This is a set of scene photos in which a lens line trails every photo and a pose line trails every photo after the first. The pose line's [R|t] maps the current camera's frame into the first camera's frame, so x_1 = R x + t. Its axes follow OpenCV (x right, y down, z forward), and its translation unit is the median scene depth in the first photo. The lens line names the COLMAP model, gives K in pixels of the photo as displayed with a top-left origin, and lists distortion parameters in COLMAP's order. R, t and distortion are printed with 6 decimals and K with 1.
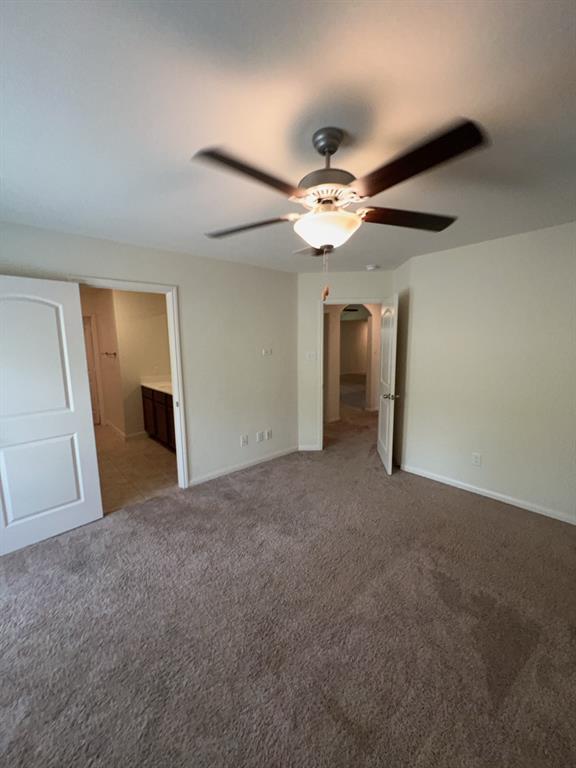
lens RADIAL K [[305.0, 0, 285.2], [0, 305.0, 384.4], [0, 0, 1]] dist [0.000673, 0.000089]
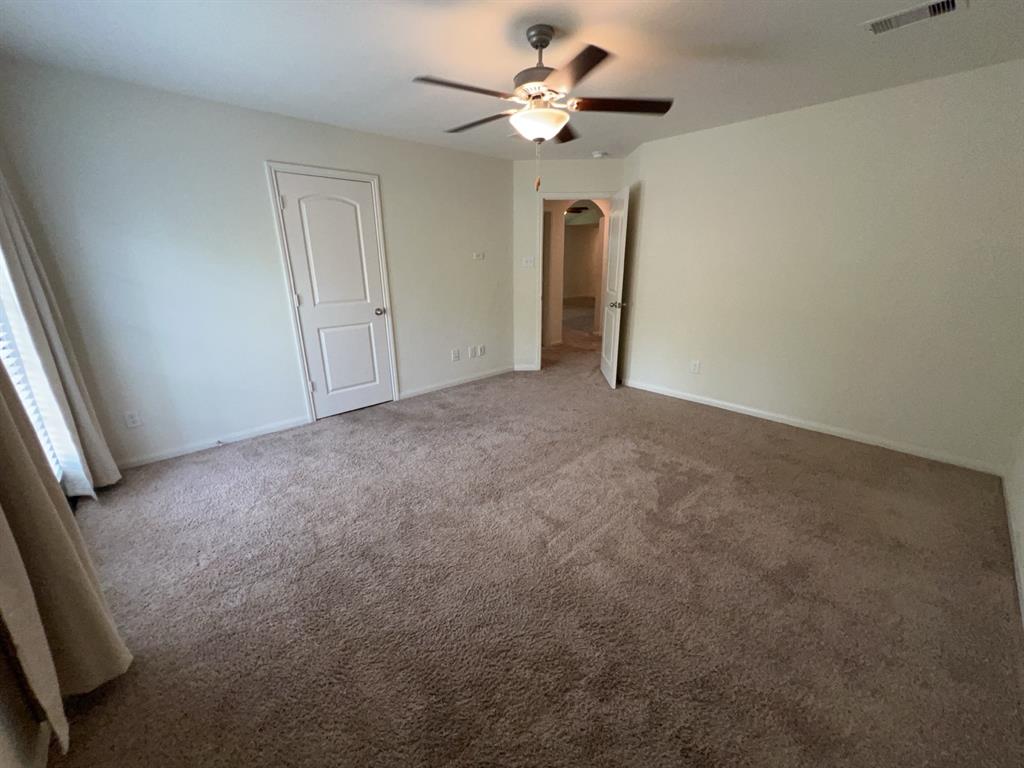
lens RADIAL K [[406.7, 0, 512.0], [0, 406.7, 384.0], [0, 0, 1]] dist [0.000673, 0.000089]
pose [[0.999312, -0.007523, 0.036319, -0.009616], [0.001676, 0.987371, 0.158419, 0.084500], [-0.037052, -0.158249, 0.986704, -0.259244]]
